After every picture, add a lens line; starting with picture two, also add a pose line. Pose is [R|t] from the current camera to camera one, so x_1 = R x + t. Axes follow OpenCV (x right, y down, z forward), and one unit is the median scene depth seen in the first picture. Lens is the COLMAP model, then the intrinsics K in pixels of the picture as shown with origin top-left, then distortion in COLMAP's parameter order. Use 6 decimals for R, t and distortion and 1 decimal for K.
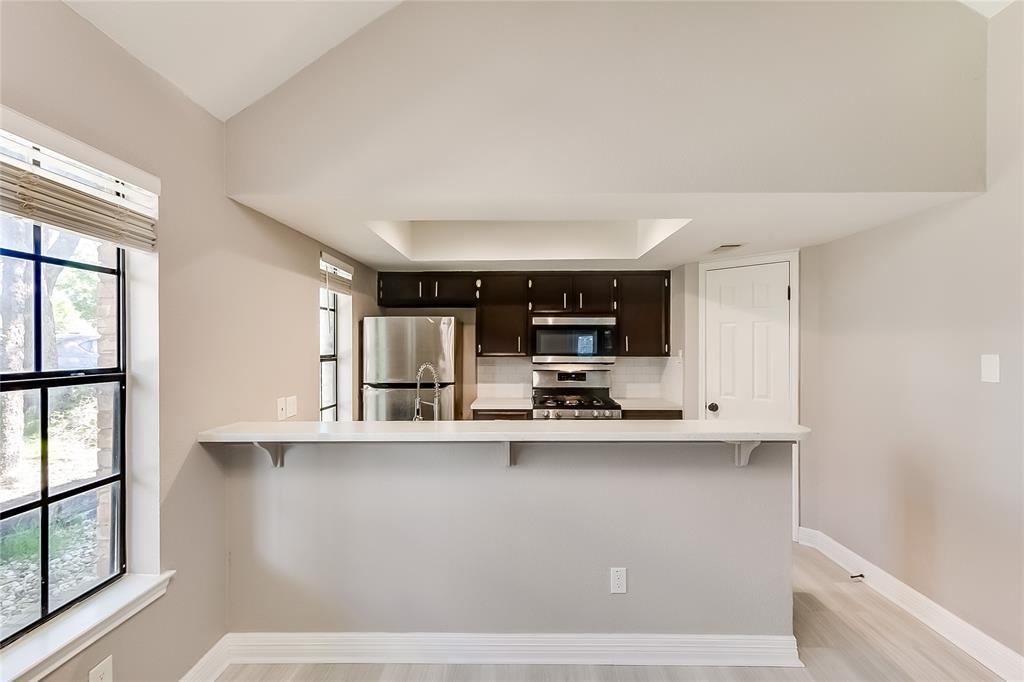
lens RADIAL K [[464.0, 0, 518.8], [0, 464.0, 342.8], [0, 0, 1]] dist [0.007656, -0.001432]
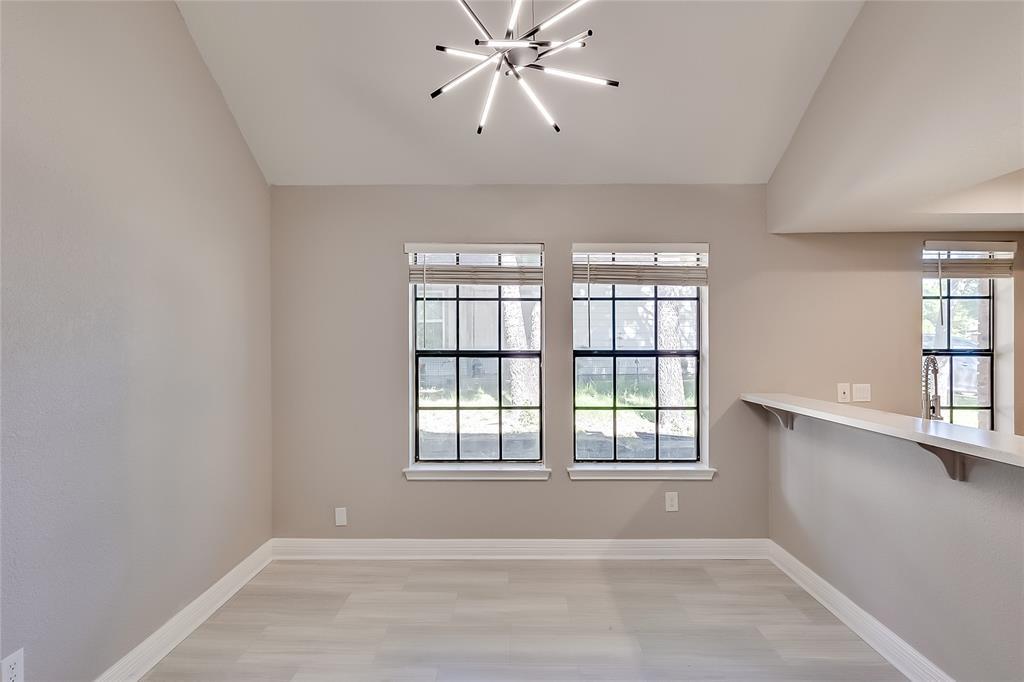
lens RADIAL K [[464.0, 0, 518.9], [0, 464.0, 344.9], [0, 0, 1]] dist [0.007656, -0.001432]
pose [[0.013768, 0.005324, -0.999891, 0.452750], [0.003864, 0.999978, 0.005377, 0.009190], [0.999898, -0.003938, 0.013747, 0.120731]]
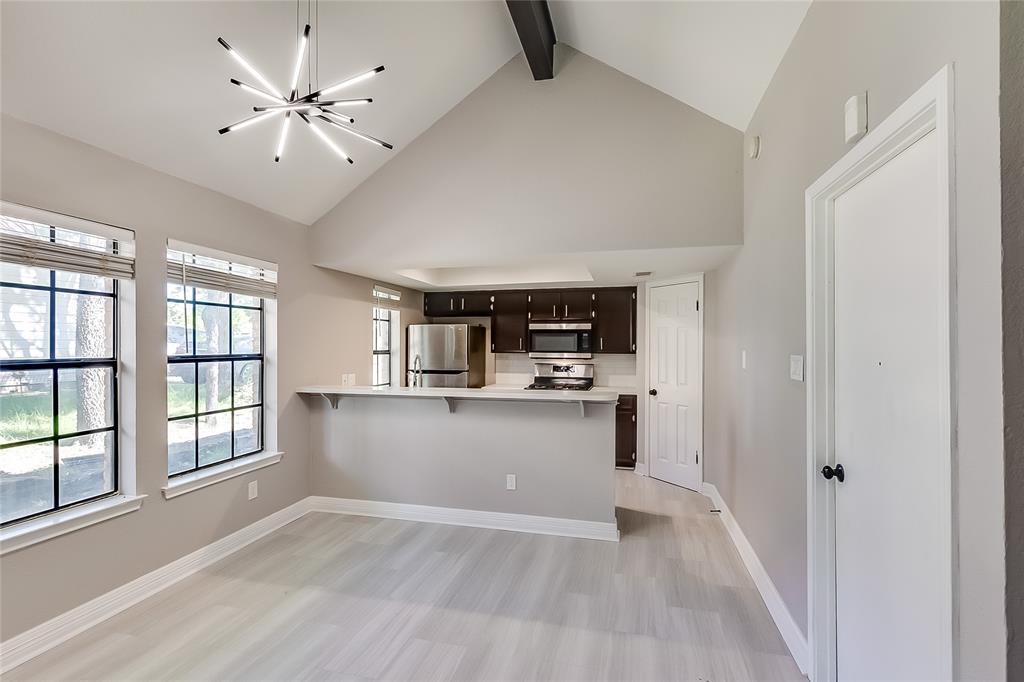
lens RADIAL K [[464.0, 0, 518.3], [0, 464.0, 343.3], [0, 0, 1]] dist [0.007656, -0.001432]
pose [[0.973731, 0.003187, -0.227678, 0.353466], [-0.003003, 0.999995, 0.001158, -0.000095], [0.227680, -0.000444, 0.973736, -0.367346]]
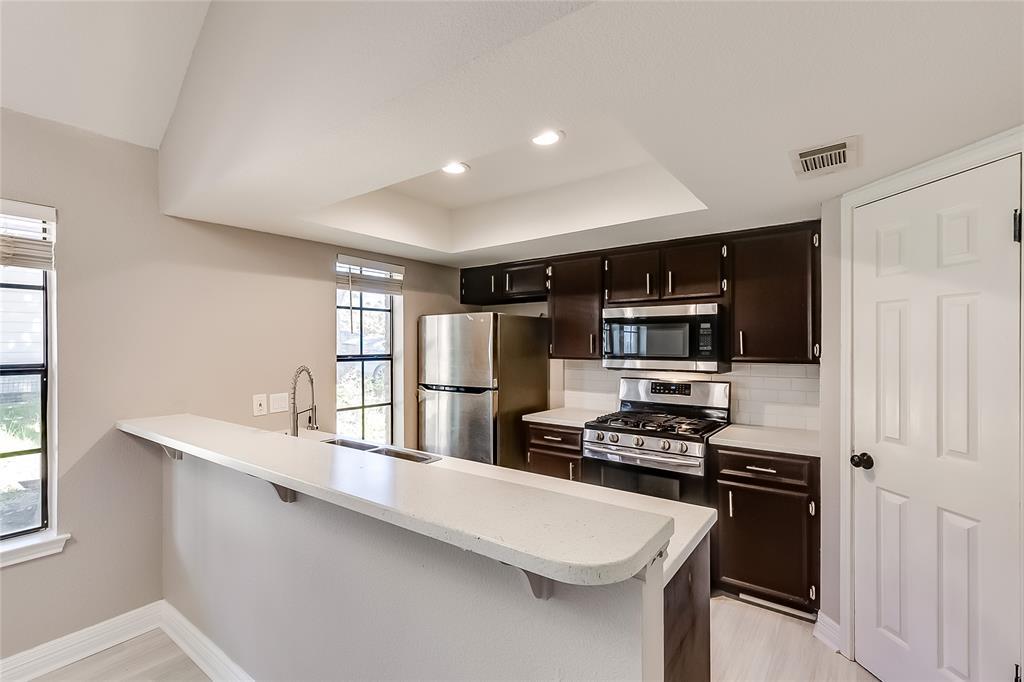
lens RADIAL K [[464.0, 0, 509.4], [0, 464.0, 345.0], [0, 0, 1]] dist [0.007656, -0.001432]
pose [[0.807972, 0.000190, -0.589221, 0.415003], [0.003970, 0.999975, 0.005766, 0.000056], [0.589208, -0.006998, 0.807951, 0.331833]]
